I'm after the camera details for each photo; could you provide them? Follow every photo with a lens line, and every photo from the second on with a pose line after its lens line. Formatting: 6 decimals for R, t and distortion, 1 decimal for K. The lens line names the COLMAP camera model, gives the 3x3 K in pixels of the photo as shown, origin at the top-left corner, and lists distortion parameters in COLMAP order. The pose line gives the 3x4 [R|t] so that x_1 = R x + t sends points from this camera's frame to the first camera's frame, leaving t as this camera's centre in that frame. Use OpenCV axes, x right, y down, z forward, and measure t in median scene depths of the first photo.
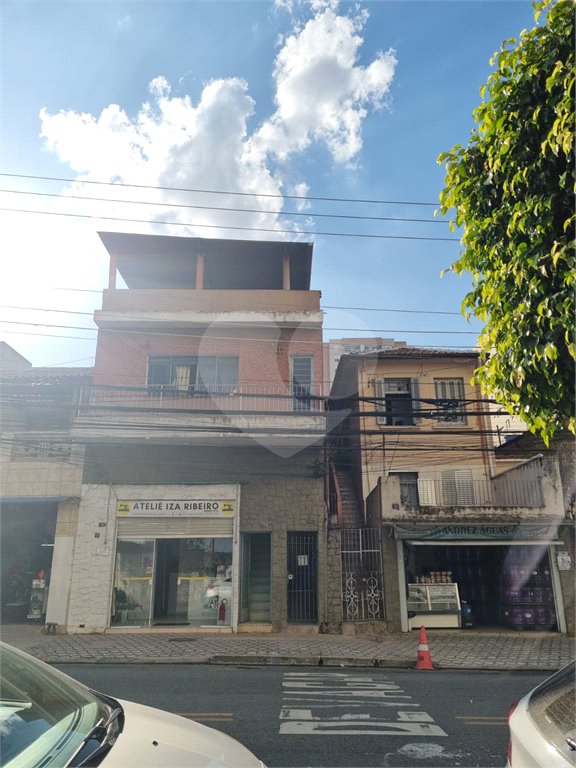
lens RADIAL K [[578.6, 0, 290.9], [0, 578.6, 398.1], [0, 0, 1]] dist [0.057898, -0.036458]
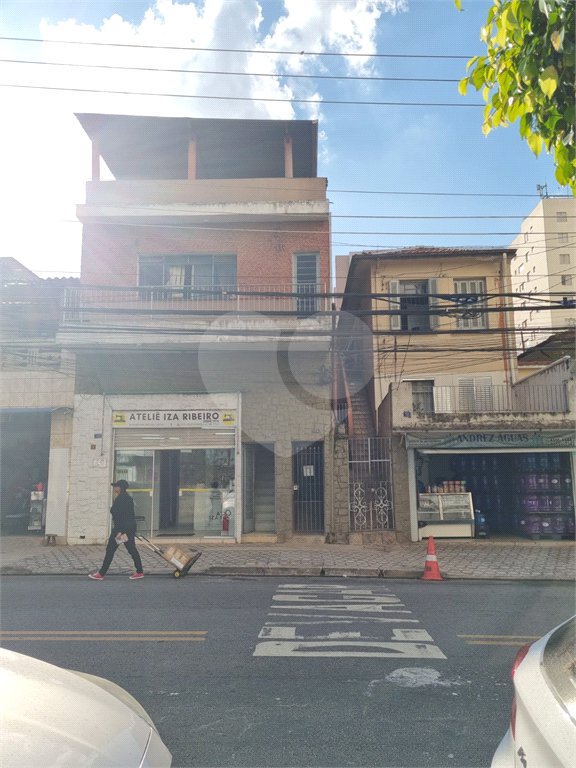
lens RADIAL K [[579.7, 0, 295.8], [0, 579.7, 394.7], [0, 0, 1]] dist [0.050706, -0.004640]
pose [[0.999511, -0.011550, -0.029051, 0.028870], [0.015377, 0.990706, 0.135147, 0.026461], [0.027220, -0.135527, 0.990400, 0.073565]]
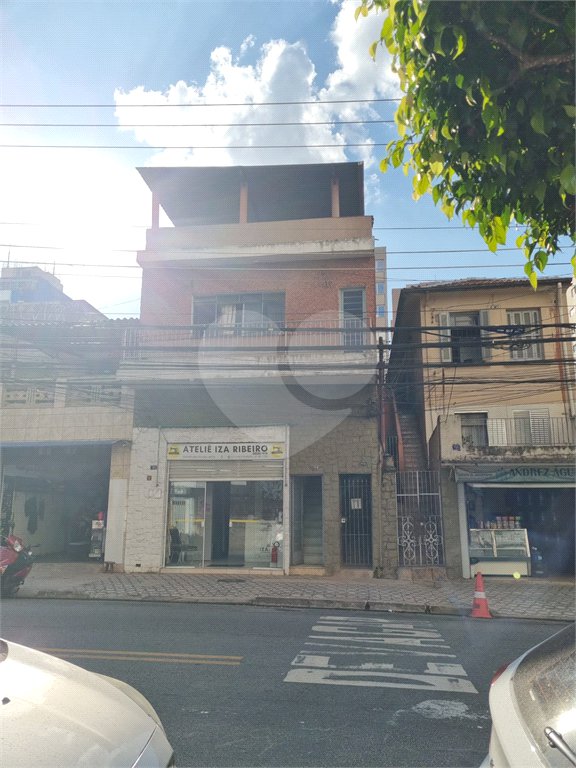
lens RADIAL K [[578.6, 0, 290.9], [0, 578.6, 398.1], [0, 0, 1]] dist [0.057898, -0.036458]
pose [[0.990449, -0.021080, -0.136258, 0.047769], [0.032300, 0.996218, 0.080661, 0.026118], [0.134042, -0.084292, 0.987384, 0.059499]]
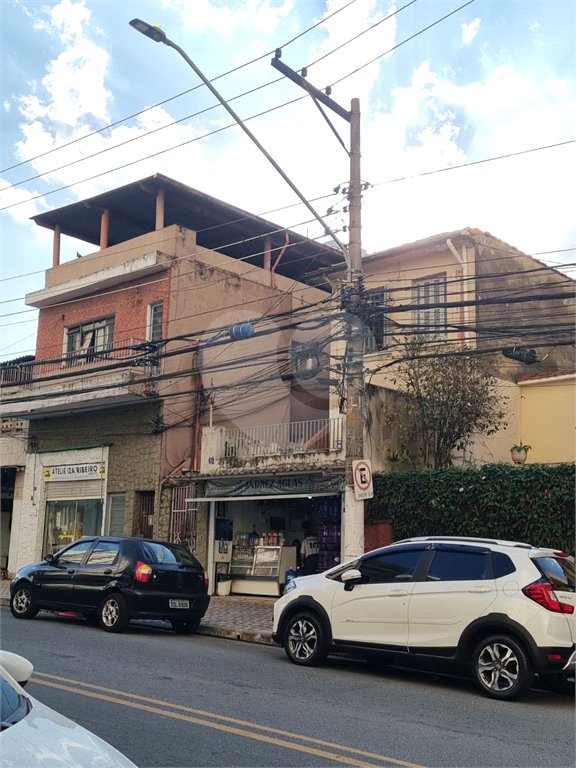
lens RADIAL K [[847.7, 0, 300.9], [0, 847.7, 385.5], [0, 0, 1]] dist [0.057105, -0.017137]
pose [[0.740302, -0.105563, -0.663935, 1.166026], [0.164545, 0.986008, 0.026700, 0.062441], [0.651827, -0.129013, 0.747314, 0.137510]]
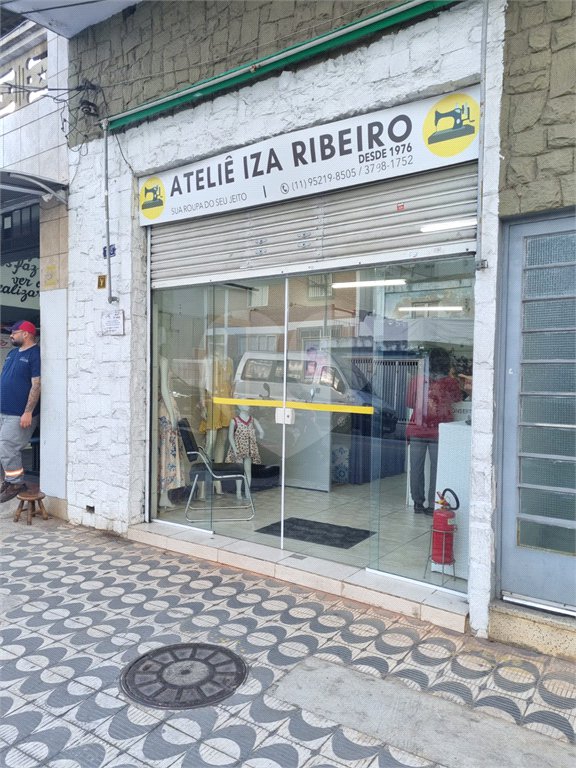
lens RADIAL K [[579.7, 0, 295.8], [0, 579.7, 394.7], [0, 0, 1]] dist [0.050706, -0.004640]
pose [[0.813222, 0.034036, -0.580958, -0.020437], [0.143963, 0.955494, 0.257498, 0.226317], [0.563866, -0.293039, 0.772129, 0.767207]]
